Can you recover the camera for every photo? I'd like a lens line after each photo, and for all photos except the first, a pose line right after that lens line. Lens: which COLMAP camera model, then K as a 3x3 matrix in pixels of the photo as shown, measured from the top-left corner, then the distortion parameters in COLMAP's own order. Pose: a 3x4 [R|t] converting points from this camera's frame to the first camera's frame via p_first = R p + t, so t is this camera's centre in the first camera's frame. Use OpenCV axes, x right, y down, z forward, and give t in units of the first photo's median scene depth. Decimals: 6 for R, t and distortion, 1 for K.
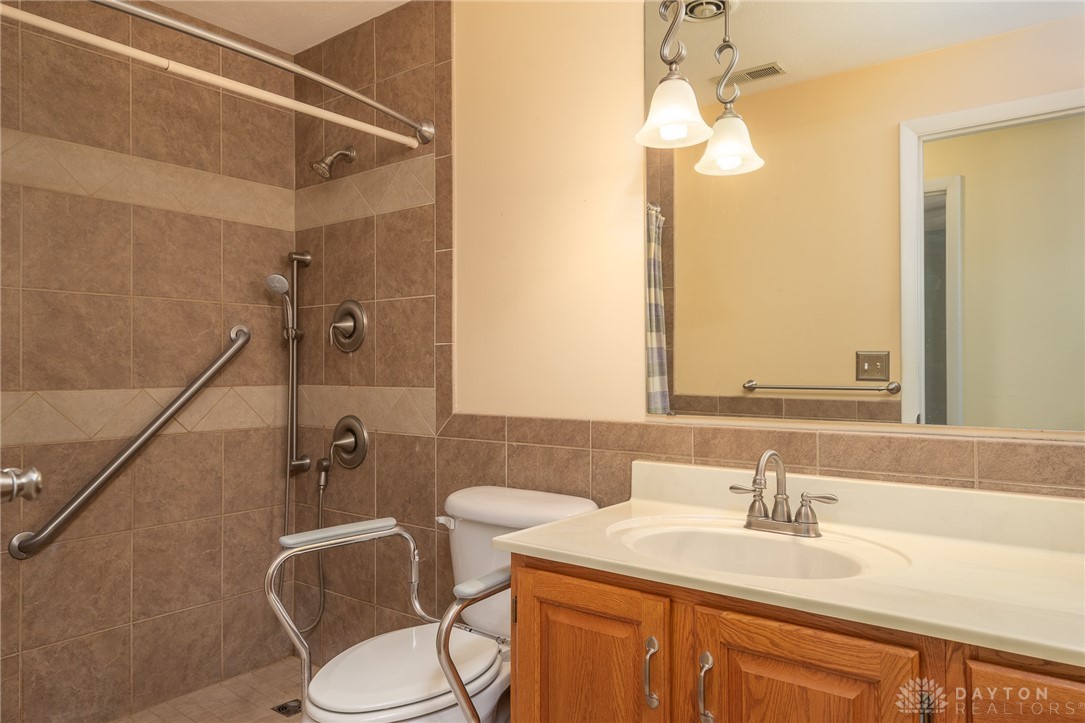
lens RADIAL K [[728.2, 0, 543.9], [0, 728.2, 362.6], [0, 0, 1]] dist [0.000741, 0.001031]
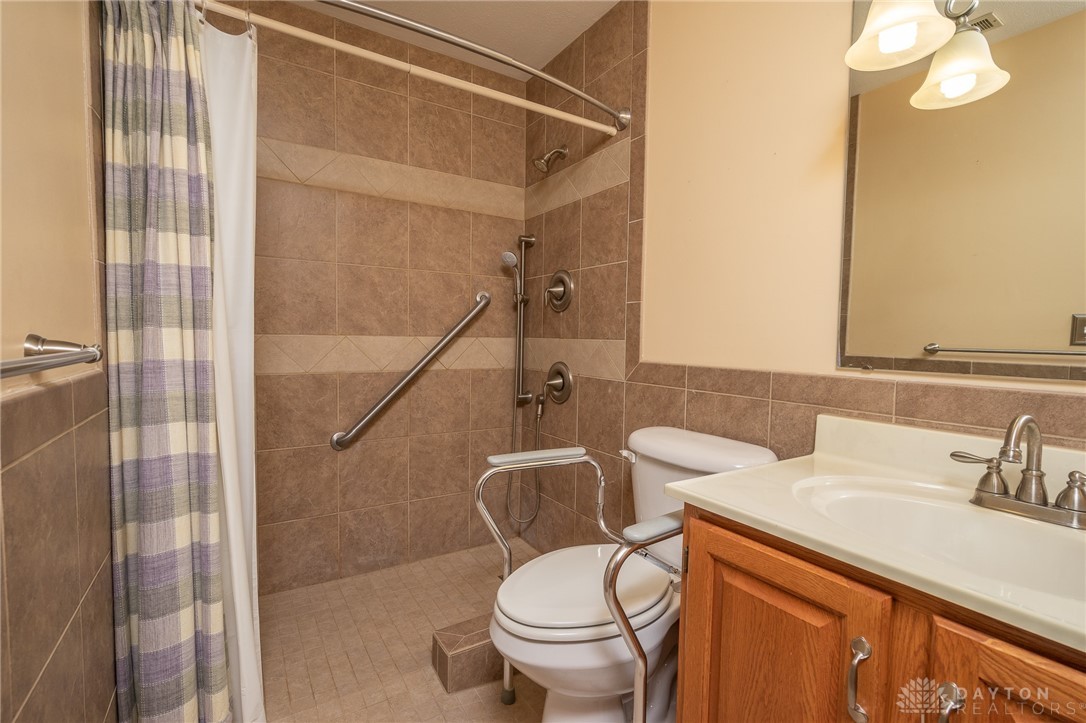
lens RADIAL K [[496.8, 0, 541.5], [0, 496.8, 362.8], [0, 0, 1]] dist [-0.008419, 0.002762]
pose [[0.941124, 0.036988, -0.336031, -0.005613], [-0.017258, 0.997957, 0.061511, 0.024629], [0.337620, -0.052090, 0.939840, 0.199497]]
